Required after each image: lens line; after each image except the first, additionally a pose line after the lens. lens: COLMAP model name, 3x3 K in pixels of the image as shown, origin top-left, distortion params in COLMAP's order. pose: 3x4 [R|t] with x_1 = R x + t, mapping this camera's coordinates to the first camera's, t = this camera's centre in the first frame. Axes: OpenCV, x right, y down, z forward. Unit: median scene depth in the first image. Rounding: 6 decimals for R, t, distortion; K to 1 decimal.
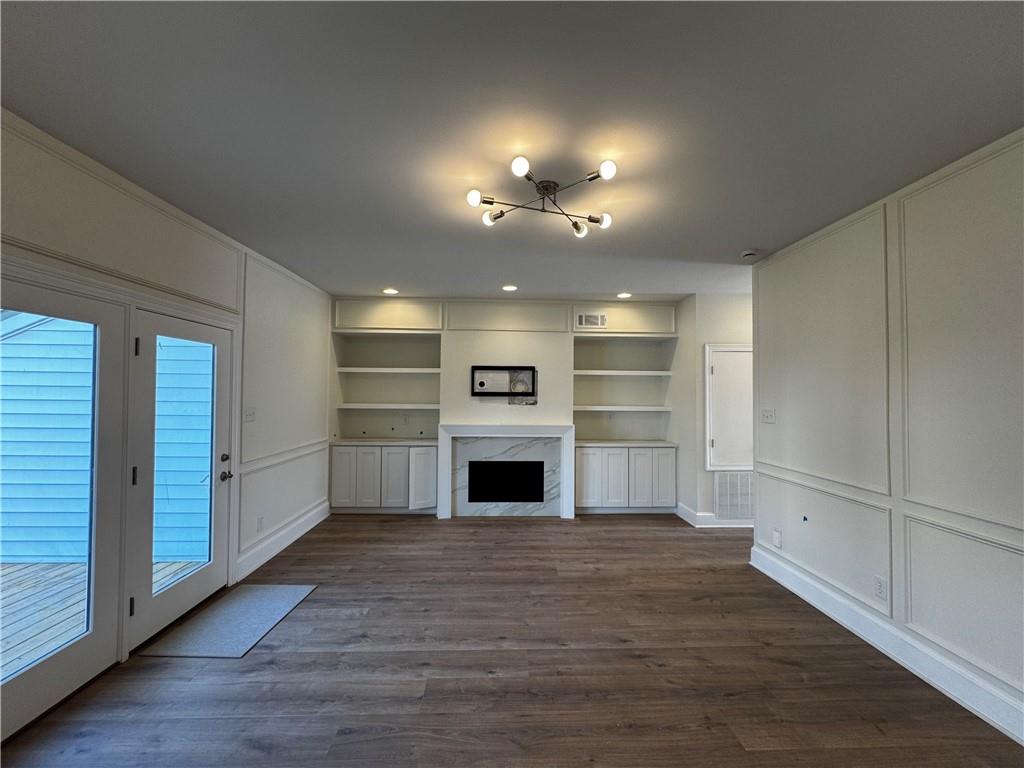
lens RADIAL K [[407.8, 0, 516.1], [0, 407.8, 382.4], [0, 0, 1]] dist [-0.007192, -0.000628]
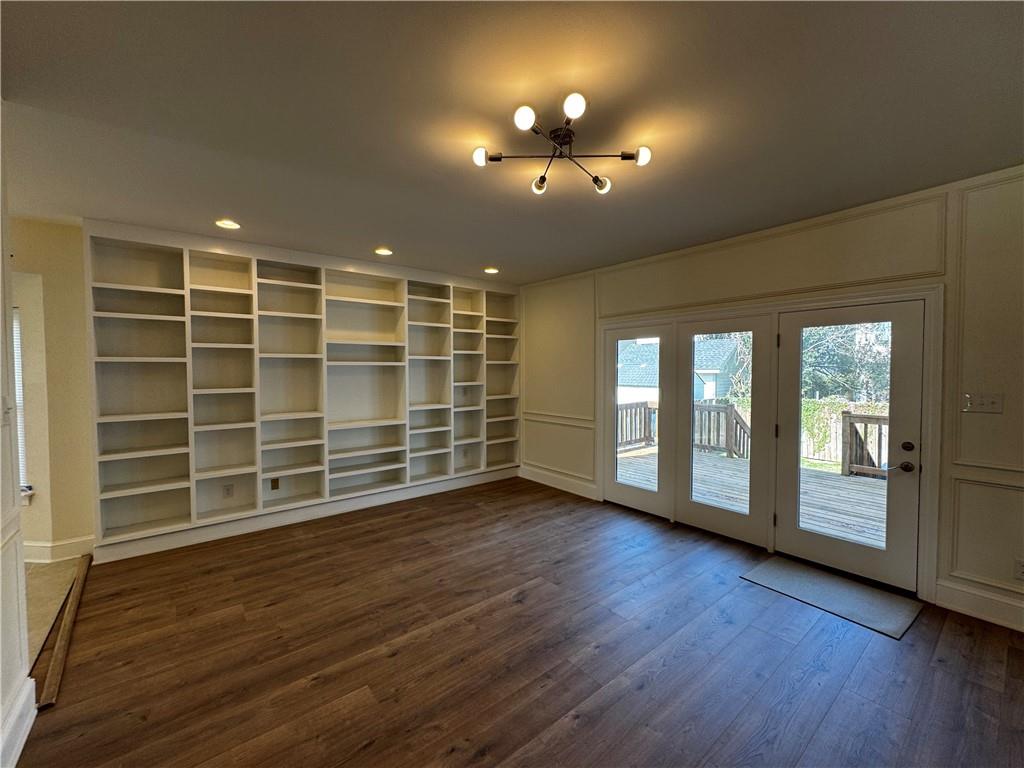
lens RADIAL K [[407.8, 0, 512.6], [0, 407.8, 387.1], [0, 0, 1]] dist [-0.007192, -0.000628]
pose [[-0.800085, 0.021904, -0.599487, 0.696050], [0.017774, 0.999760, 0.012808, 0.041946], [0.599624, -0.000408, -0.800282, 1.659235]]
